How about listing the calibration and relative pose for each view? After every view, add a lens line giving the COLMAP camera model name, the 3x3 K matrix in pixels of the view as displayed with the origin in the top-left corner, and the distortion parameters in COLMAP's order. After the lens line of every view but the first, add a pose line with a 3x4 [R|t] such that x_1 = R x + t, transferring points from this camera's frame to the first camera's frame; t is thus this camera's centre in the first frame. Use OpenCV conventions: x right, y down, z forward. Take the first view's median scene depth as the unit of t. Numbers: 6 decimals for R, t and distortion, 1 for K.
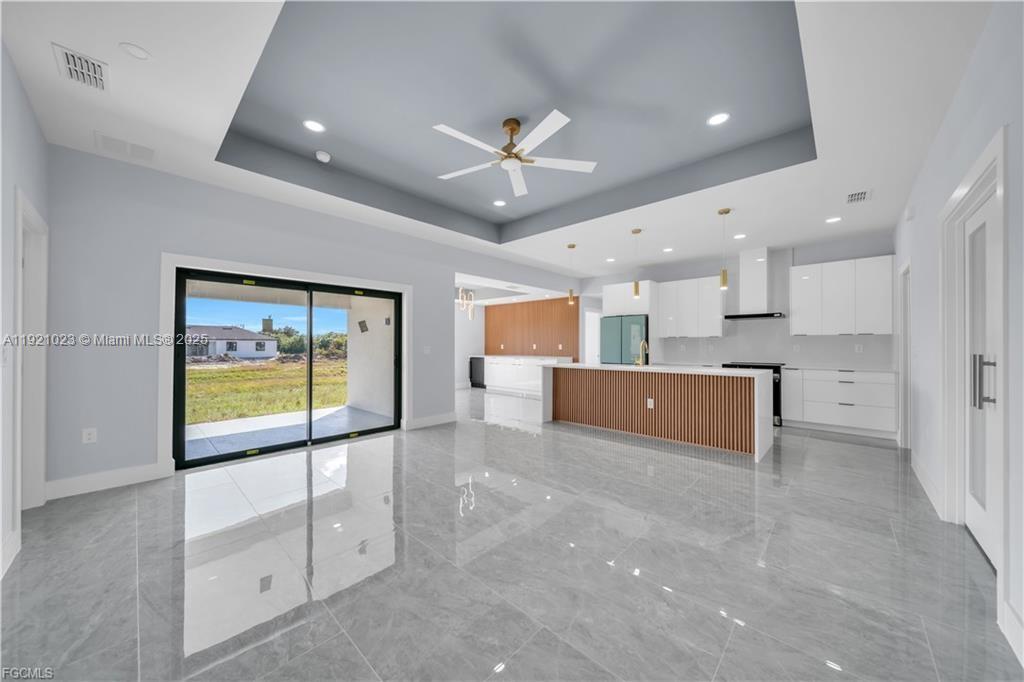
lens RADIAL K [[354.2, 0, 511.7], [0, 354.2, 344.5], [0, 0, 1]] dist [0.001380, -0.001205]
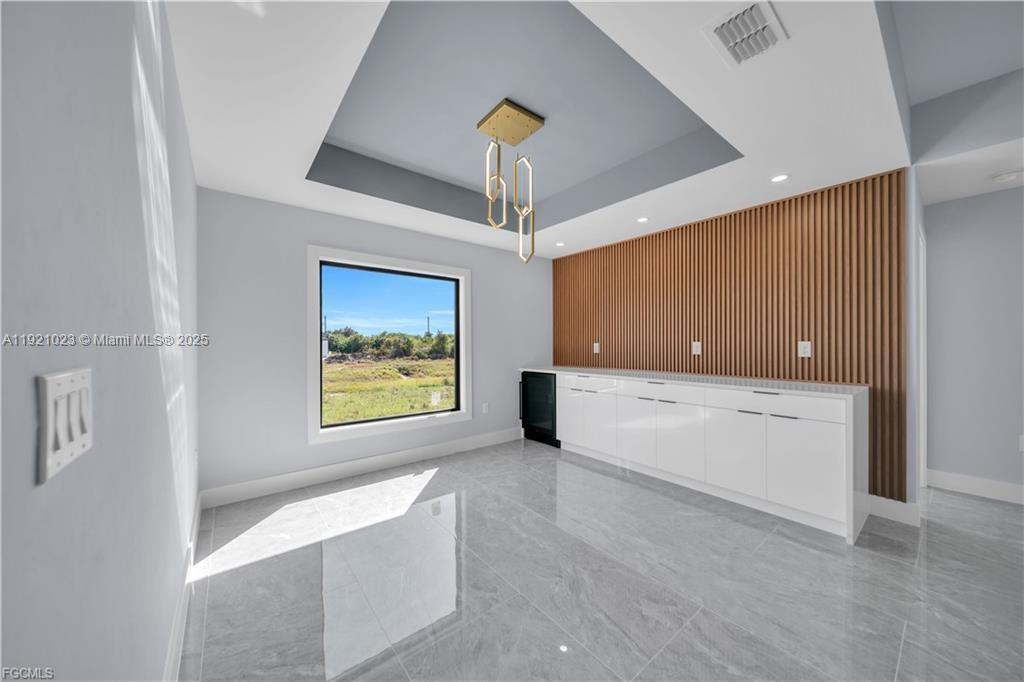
lens RADIAL K [[354.2, 0, 511.8], [0, 354.2, 343.5], [0, 0, 1]] dist [0.001380, -0.001205]
pose [[0.989537, -0.003598, -0.144232, -0.107347], [0.003576, 0.999994, -0.000412, 0.001064], [0.144233, -0.000108, 0.989544, 0.905823]]
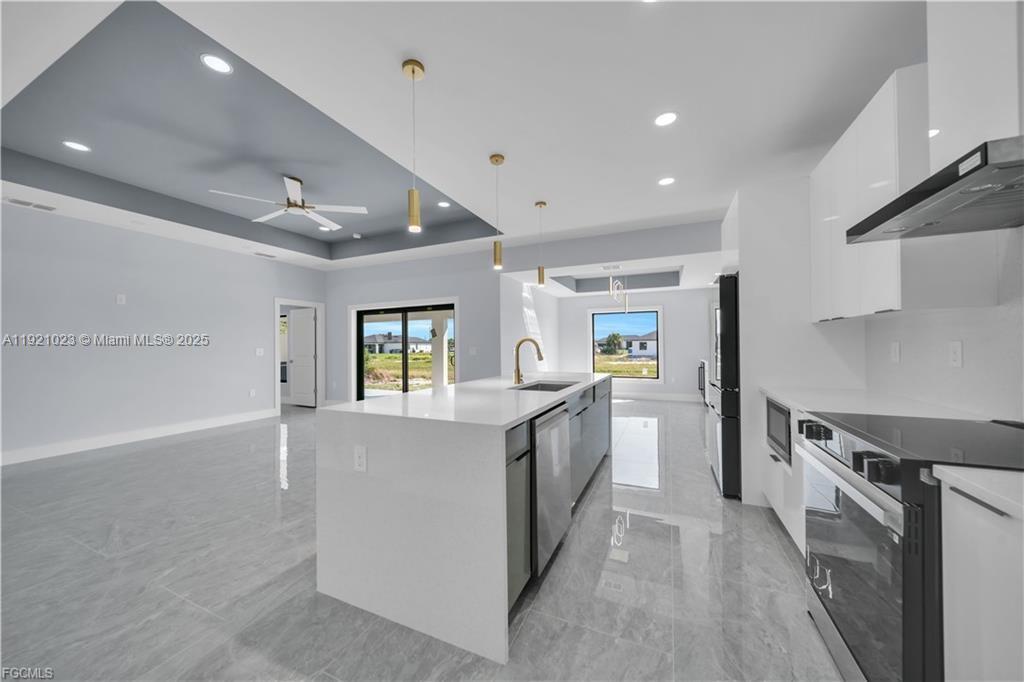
lens RADIAL K [[354.2, 0, 511.5], [0, 354.2, 343.8], [0, 0, 1]] dist [0.001380, -0.001205]
pose [[0.328719, -0.008520, -0.944389, 0.720260], [0.010618, 0.999929, -0.005325, 0.000971], [0.944368, -0.008277, 0.328786, 0.632822]]
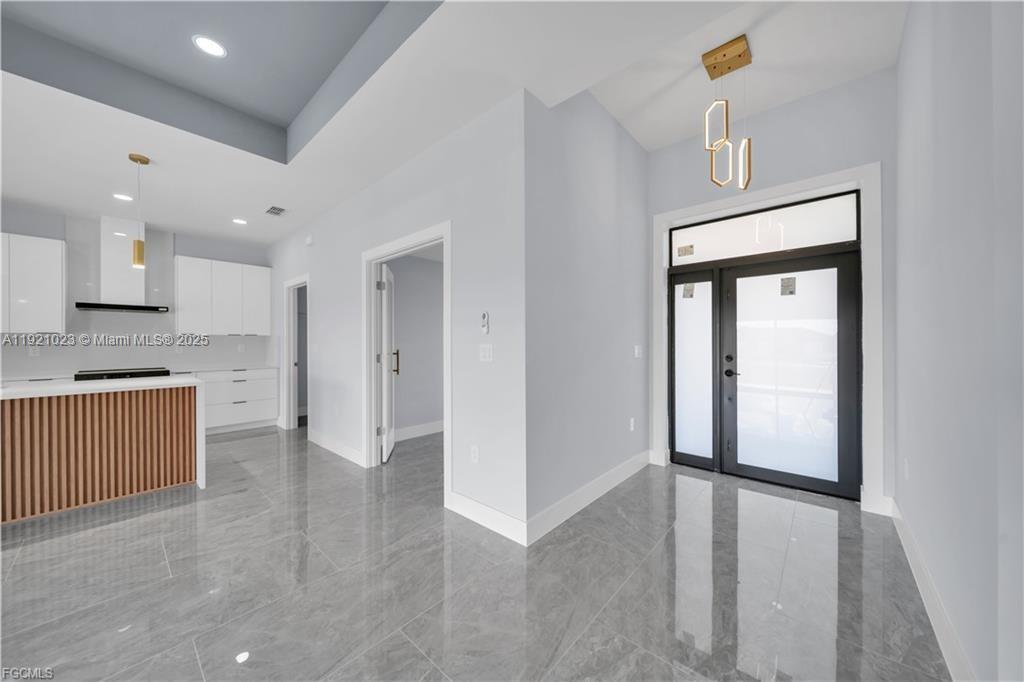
lens RADIAL K [[354.2, 0, 512.0], [0, 354.2, 342.7], [0, 0, 1]] dist [0.001380, -0.001205]
pose [[-0.026626, 0.001325, 0.999645, -0.086786], [0.003867, 0.999992, -0.001223, -0.001407], [-0.999638, 0.003833, -0.026631, 0.176609]]
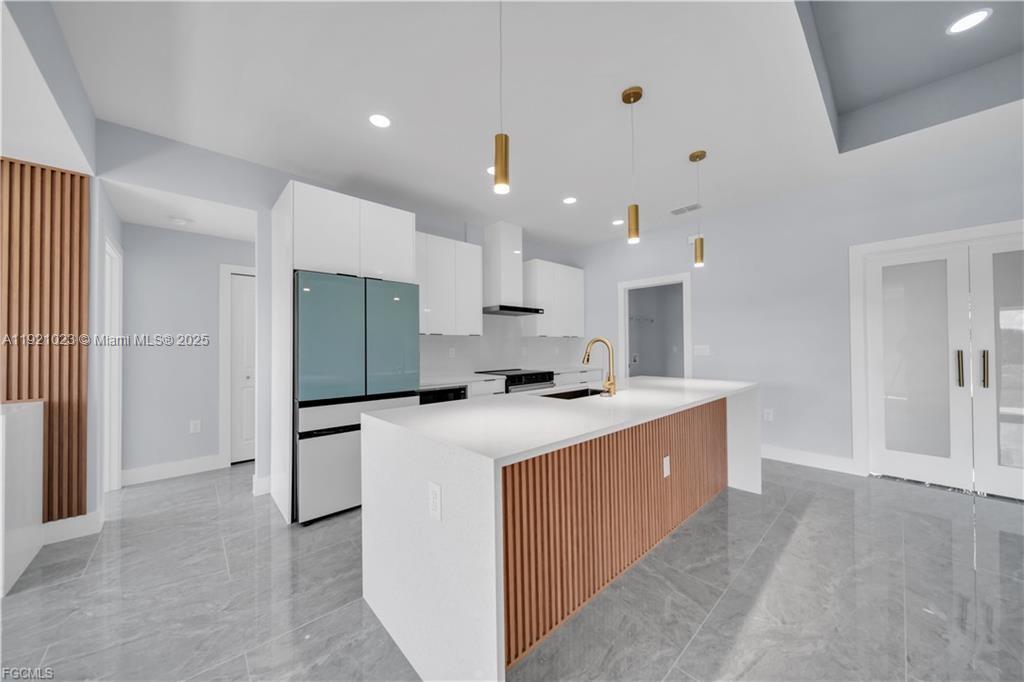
lens RADIAL K [[354.2, 0, 511.9], [0, 354.2, 342.4], [0, 0, 1]] dist [0.001380, -0.001205]
pose [[0.077408, 0.012343, 0.996923, -0.083407], [0.007589, 0.999887, -0.012968, 0.000152], [-0.996971, 0.008569, 0.077305, 0.864318]]
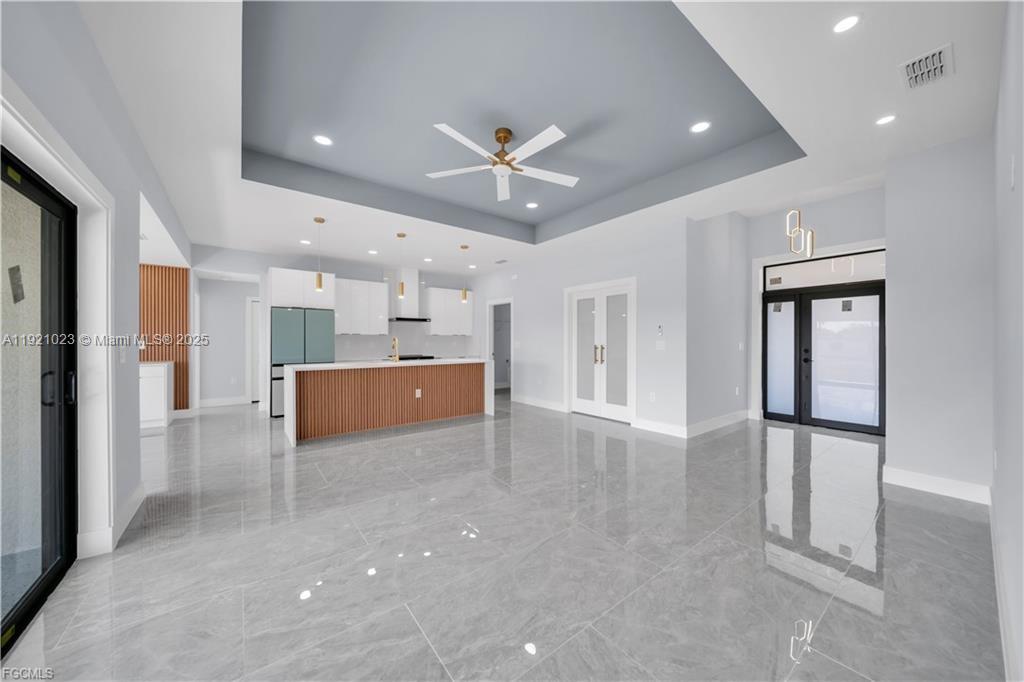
lens RADIAL K [[354.2, 0, 511.4], [0, 354.2, 343.0], [0, 0, 1]] dist [0.001380, -0.001205]
pose [[0.165934, -0.003346, 0.986131, -0.498850], [-0.000117, 0.999994, 0.003413, 0.001089], [-0.986137, -0.000682, 0.165932, 0.380962]]
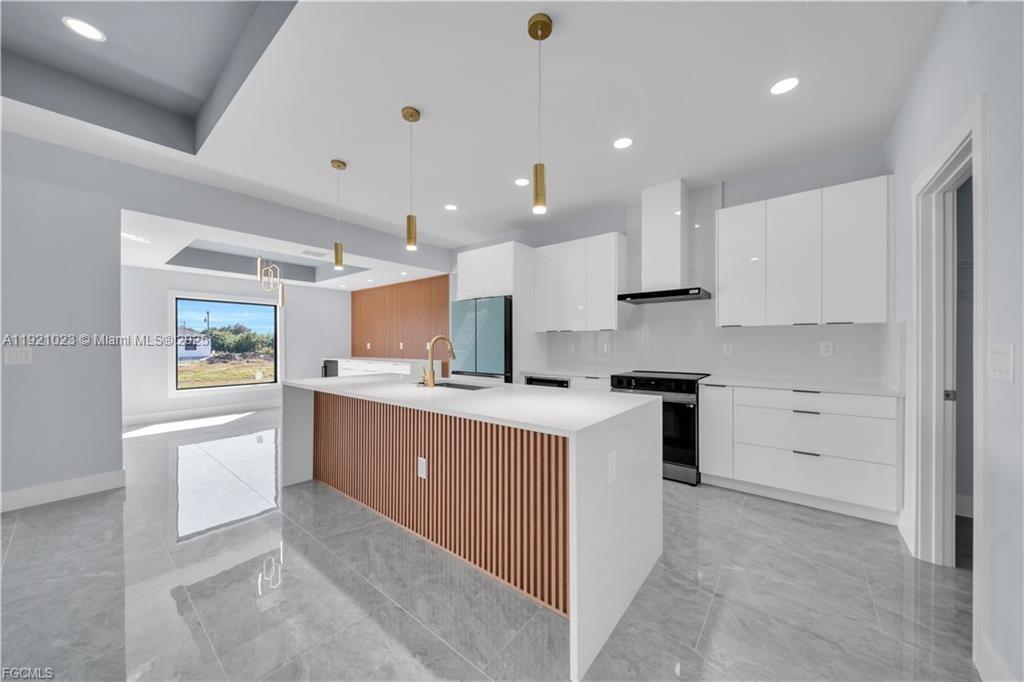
lens RADIAL K [[354.2, 0, 511.4], [0, 354.2, 344.6], [0, 0, 1]] dist [0.001380, -0.001205]
pose [[0.997243, -0.002418, 0.074166, 0.351541], [0.001959, 0.999979, 0.006253, -0.000747], [-0.074180, -0.006090, 0.997226, 0.381682]]
